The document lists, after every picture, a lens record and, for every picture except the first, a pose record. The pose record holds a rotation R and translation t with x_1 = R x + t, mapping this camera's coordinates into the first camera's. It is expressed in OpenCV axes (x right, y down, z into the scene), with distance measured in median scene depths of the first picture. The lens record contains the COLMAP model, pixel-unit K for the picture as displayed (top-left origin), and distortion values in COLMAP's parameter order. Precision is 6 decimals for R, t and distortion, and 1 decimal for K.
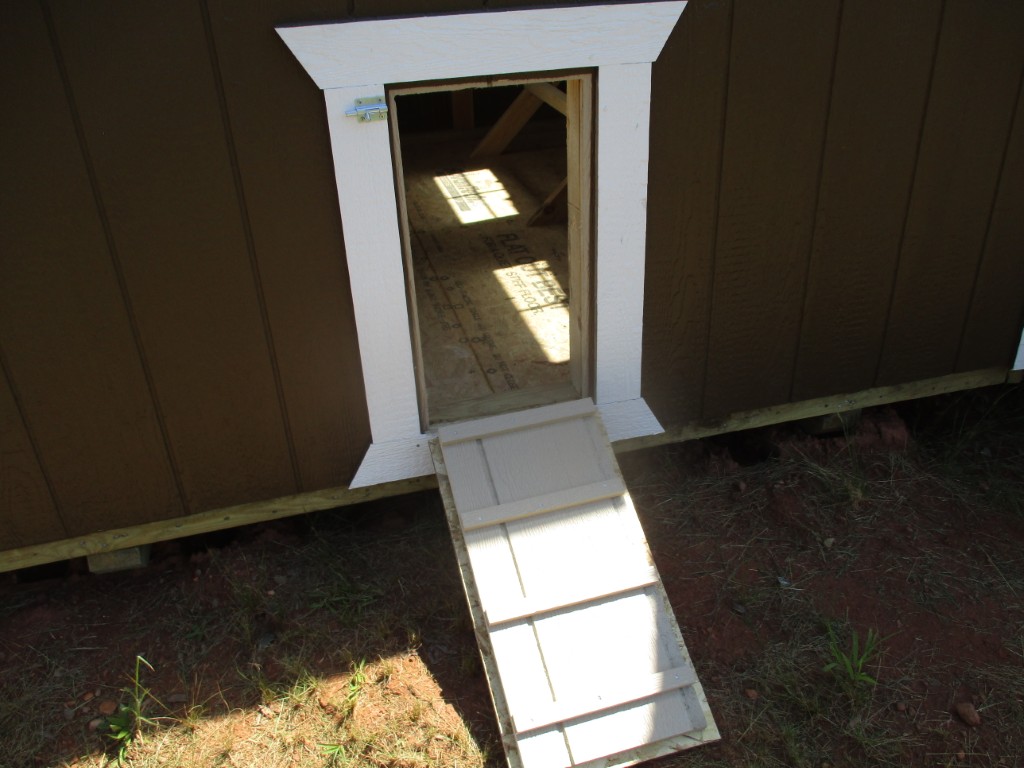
lens RADIAL K [[850.2, 0, 513.6], [0, 850.2, 391.0], [0, 0, 1]] dist [-0.035884, 0.020631]
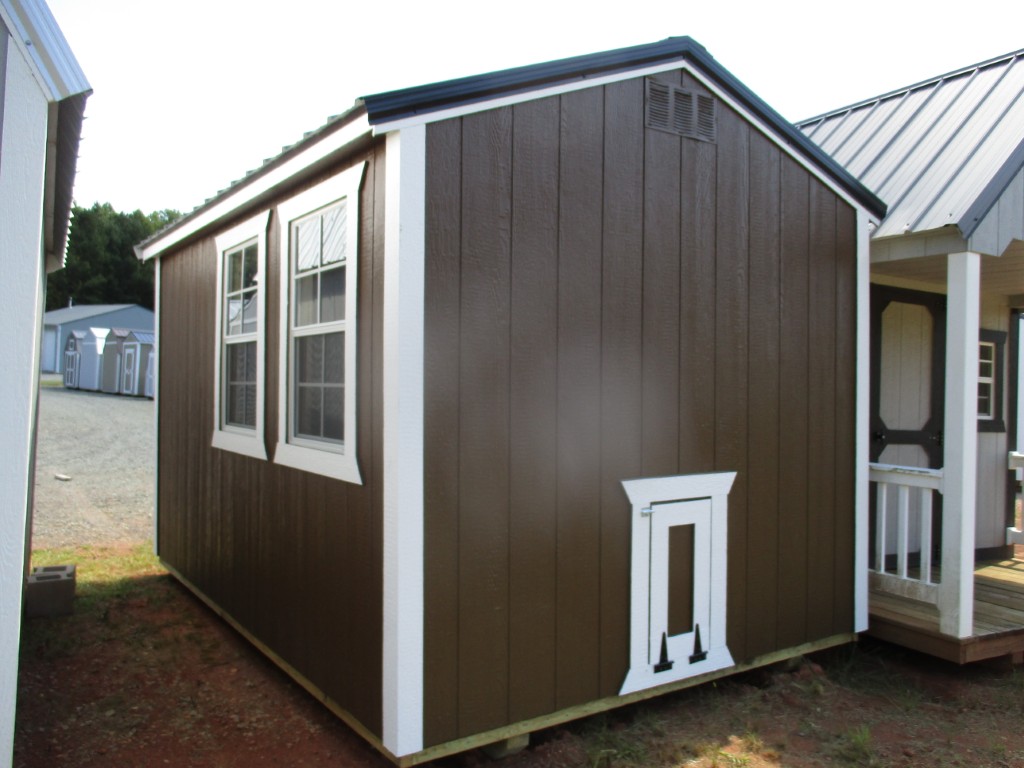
lens RADIAL K [[850.2, 0, 504.0], [0, 850.2, 382.7], [0, 0, 1]] dist [-0.035884, 0.020631]
pose [[0.940157, 0.053590, 0.336500, -1.074490], [0.125862, 0.863097, -0.489103, 0.389229], [-0.316643, 0.502187, 0.804702, -0.820587]]
